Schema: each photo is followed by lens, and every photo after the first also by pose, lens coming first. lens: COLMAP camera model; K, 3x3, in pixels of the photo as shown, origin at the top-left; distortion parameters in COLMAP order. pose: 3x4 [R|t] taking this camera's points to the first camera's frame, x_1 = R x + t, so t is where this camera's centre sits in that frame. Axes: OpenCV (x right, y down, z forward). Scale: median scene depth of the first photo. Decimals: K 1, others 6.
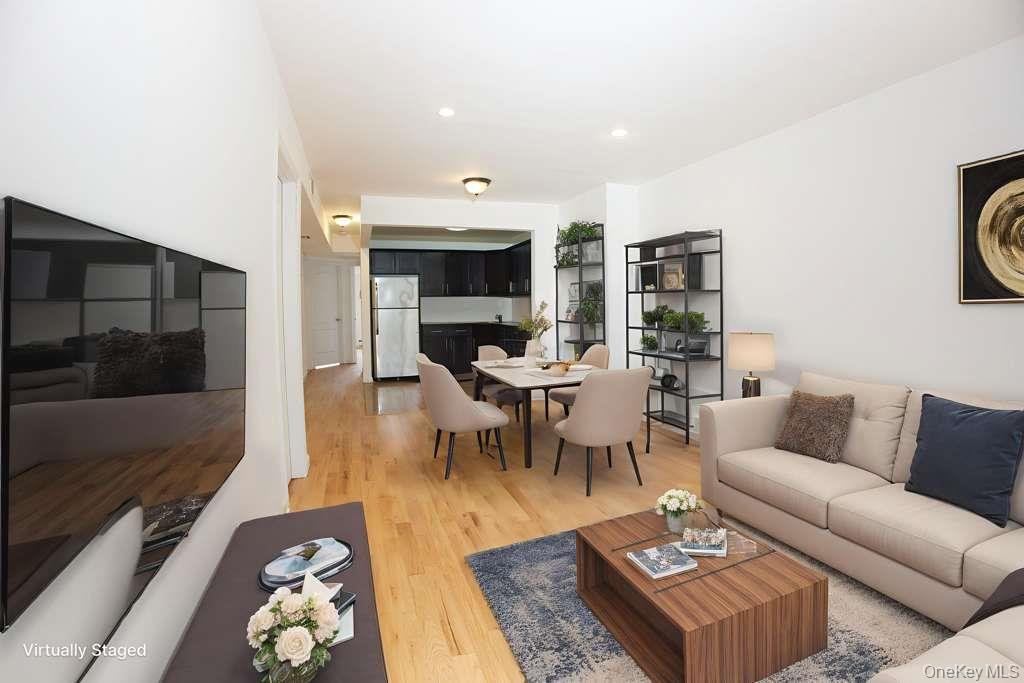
lens RADIAL K [[503.2, 0, 516.6], [0, 503.2, 338.5], [0, 0, 1]] dist [-0.127655, 0.028773]
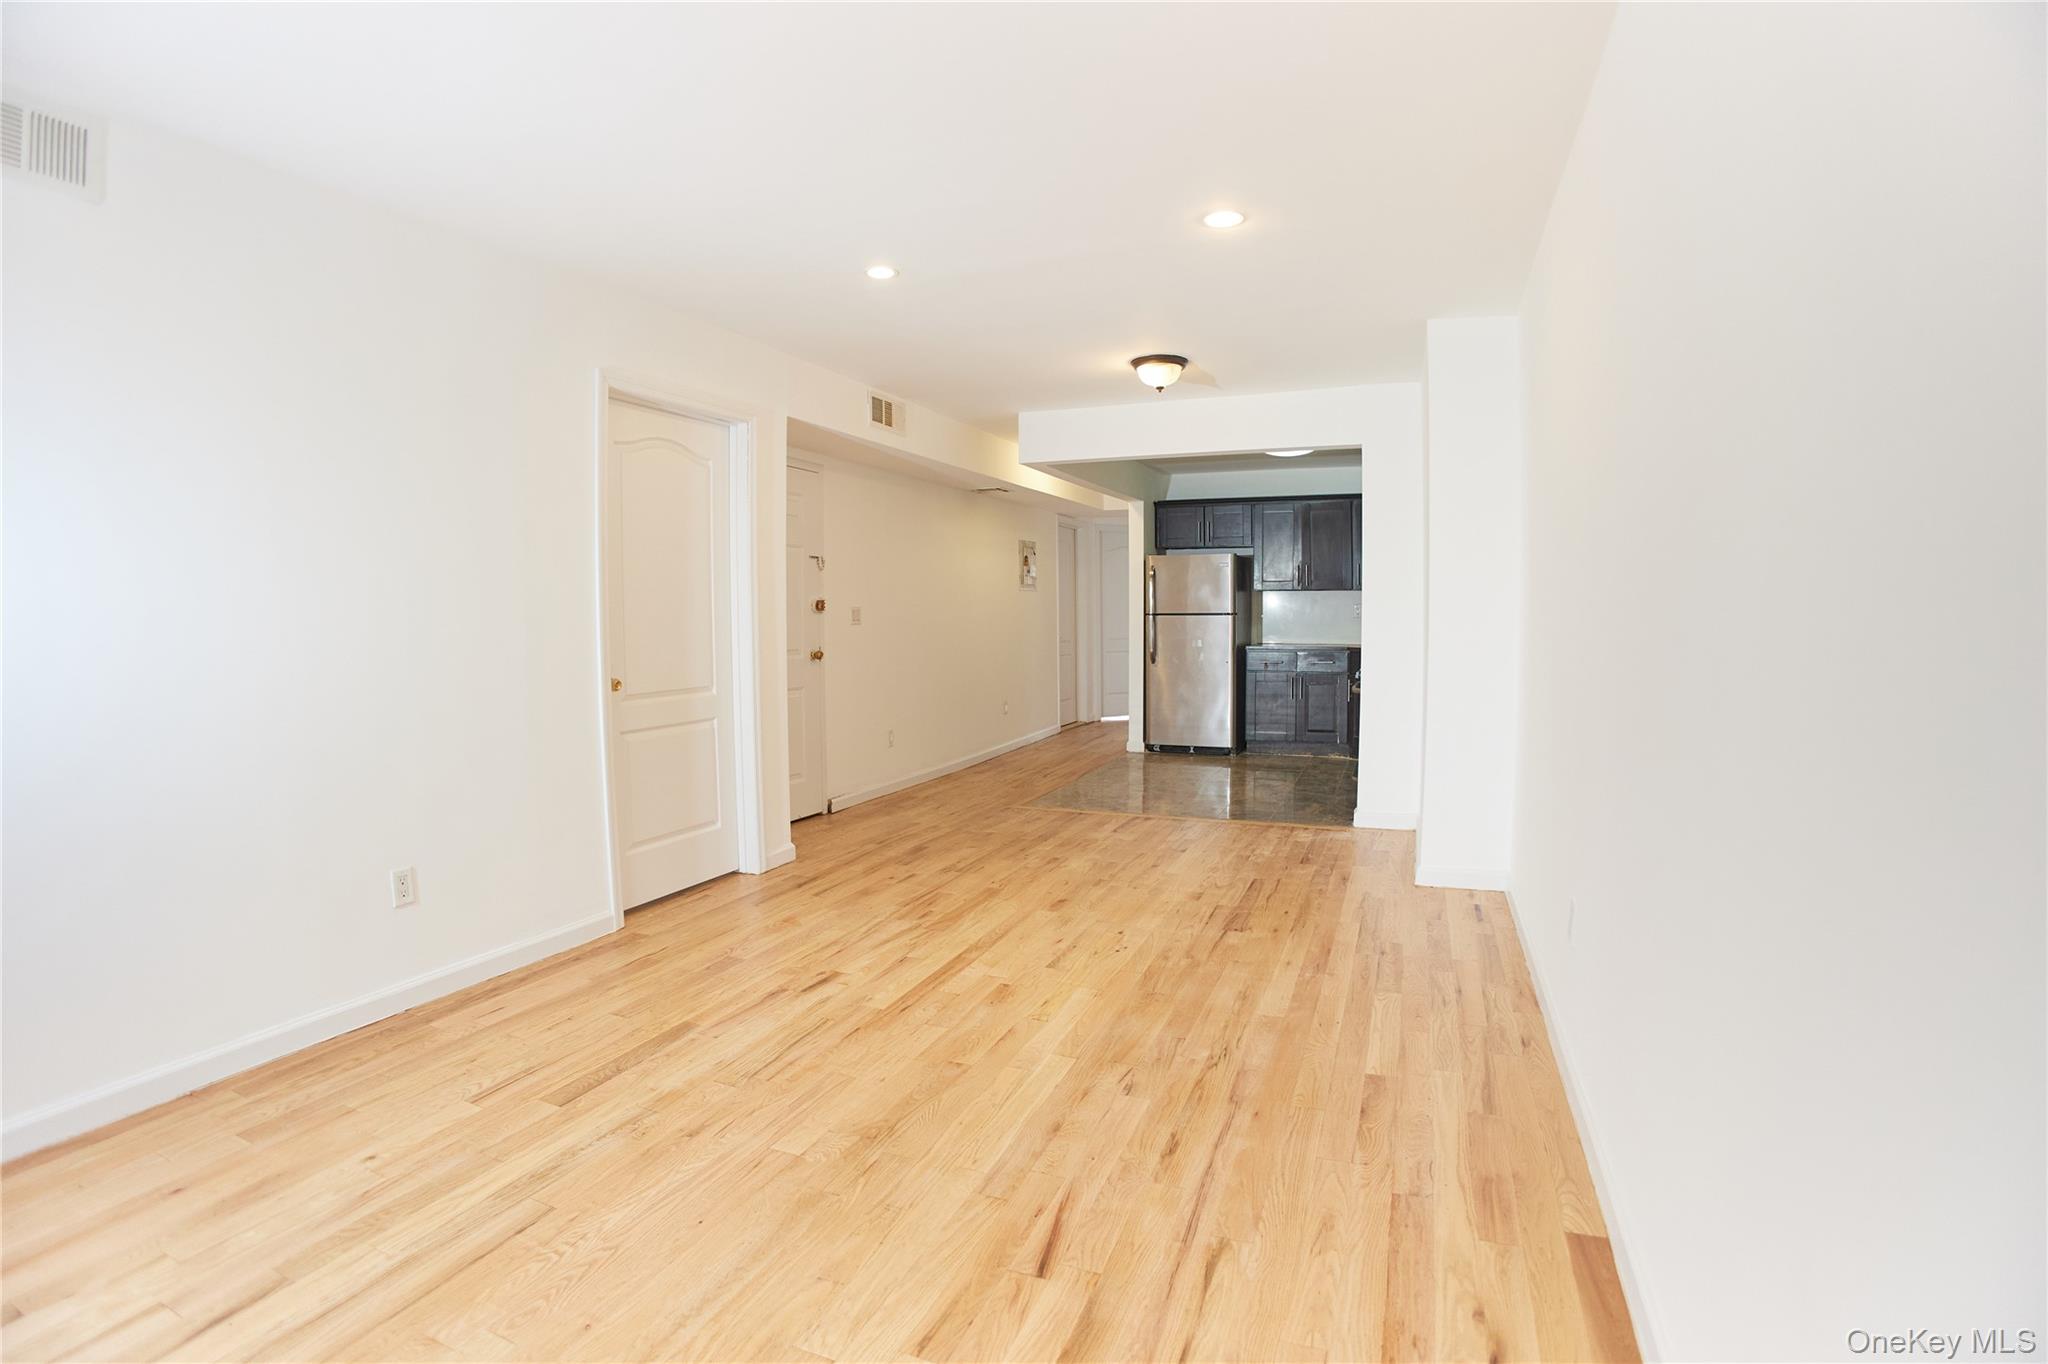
lens RADIAL K [[1006.4, 0, 1033.3], [0, 1006.4, 676.1], [0, 0, 1]] dist [-0.127655, 0.028773]
pose [[0.753118, 0.047573, -0.656163, 0.575597], [-0.045129, 0.998768, 0.020615, -0.018590], [0.656336, 0.014087, 0.754337, 0.195287]]
